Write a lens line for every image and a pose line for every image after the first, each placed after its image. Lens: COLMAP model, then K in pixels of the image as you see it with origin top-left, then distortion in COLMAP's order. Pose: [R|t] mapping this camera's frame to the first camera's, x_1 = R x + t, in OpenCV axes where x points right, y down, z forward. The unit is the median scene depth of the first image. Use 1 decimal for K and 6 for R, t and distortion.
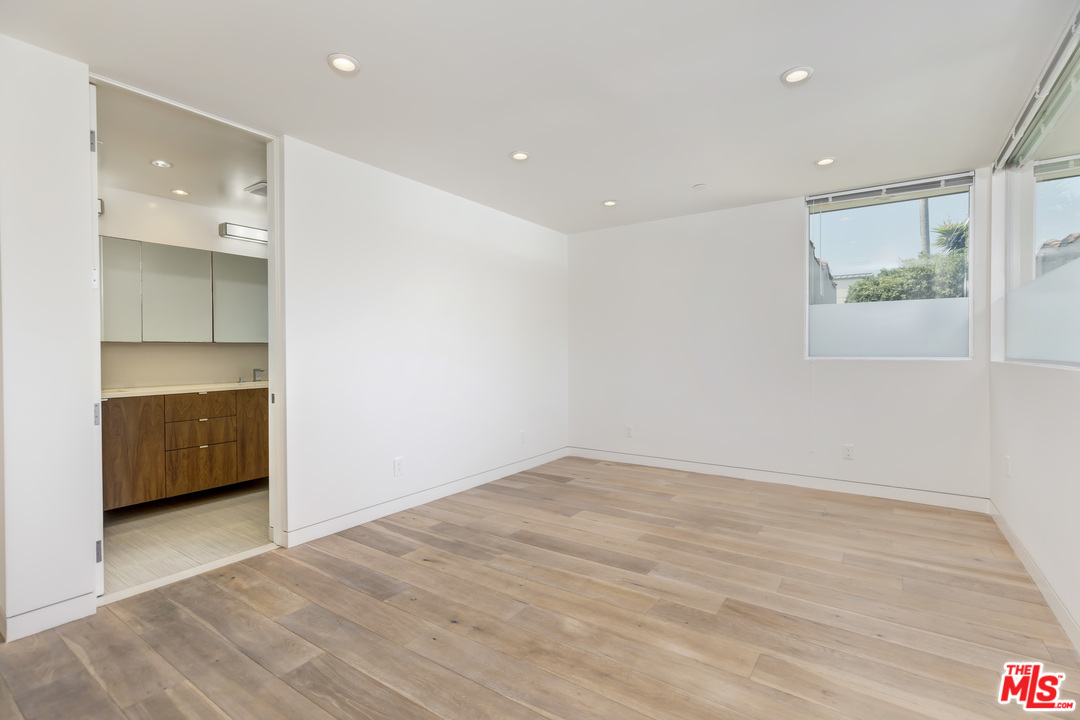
lens RADIAL K [[495.8, 0, 583.8], [0, 495.8, 357.3], [0, 0, 1]] dist [0.004047, -0.000569]
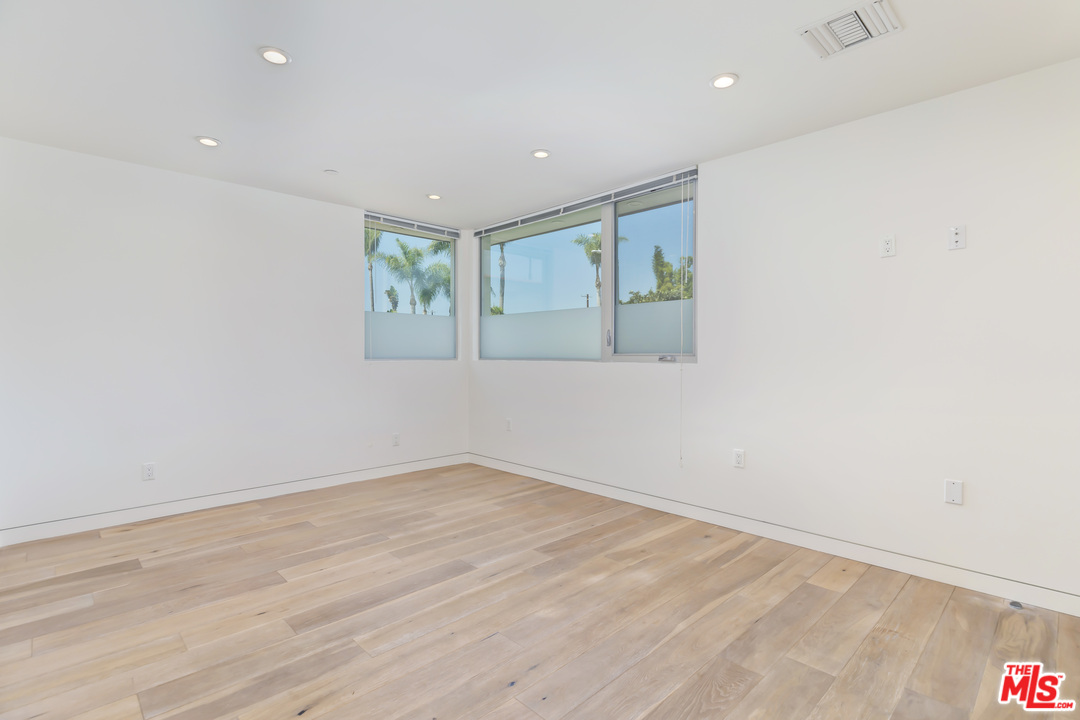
lens RADIAL K [[495.8, 0, 545.1], [0, 495.8, 355.7], [0, 0, 1]] dist [0.004047, -0.000569]
pose [[0.241405, -0.000001, 0.970424, -0.956444], [0.011172, 0.999934, -0.002779, -0.000700], [-0.970360, 0.011513, 0.241389, 0.688215]]
